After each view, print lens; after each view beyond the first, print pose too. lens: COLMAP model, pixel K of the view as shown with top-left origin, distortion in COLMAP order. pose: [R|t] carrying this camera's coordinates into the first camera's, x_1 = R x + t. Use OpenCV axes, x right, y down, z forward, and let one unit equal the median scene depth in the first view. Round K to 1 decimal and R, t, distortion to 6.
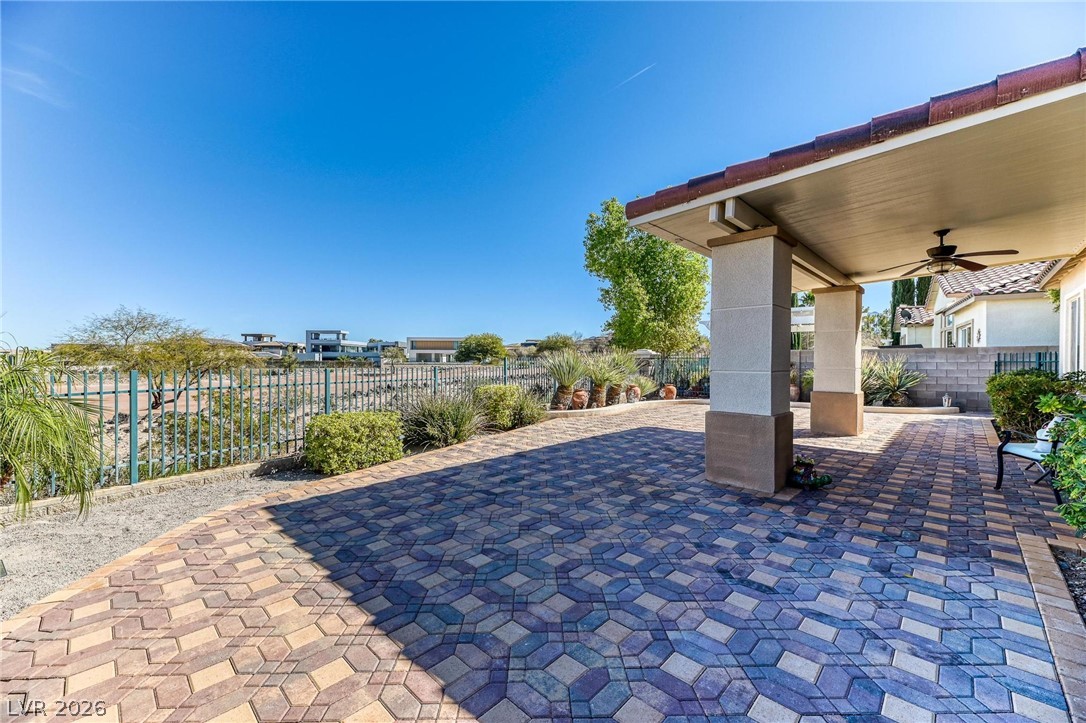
lens RADIAL K [[434.3, 0, 536.2], [0, 434.3, 361.1], [0, 0, 1]] dist [0.010790, 0.000045]
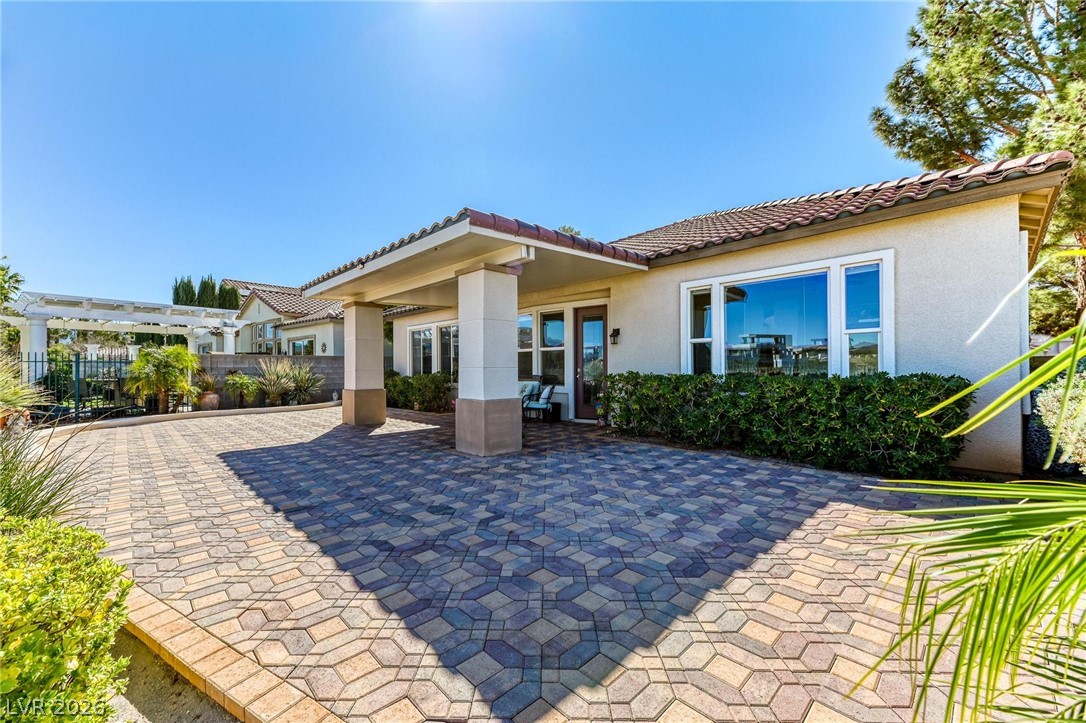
lens RADIAL K [[434.3, 0, 536.3], [0, 434.3, 364.7], [0, 0, 1]] dist [0.010790, 0.000045]
pose [[0.028032, 0.004294, 0.999598, -1.073897], [0.009226, 0.999947, -0.004554, 0.025143], [-0.999564, 0.009350, 0.027991, 1.046192]]
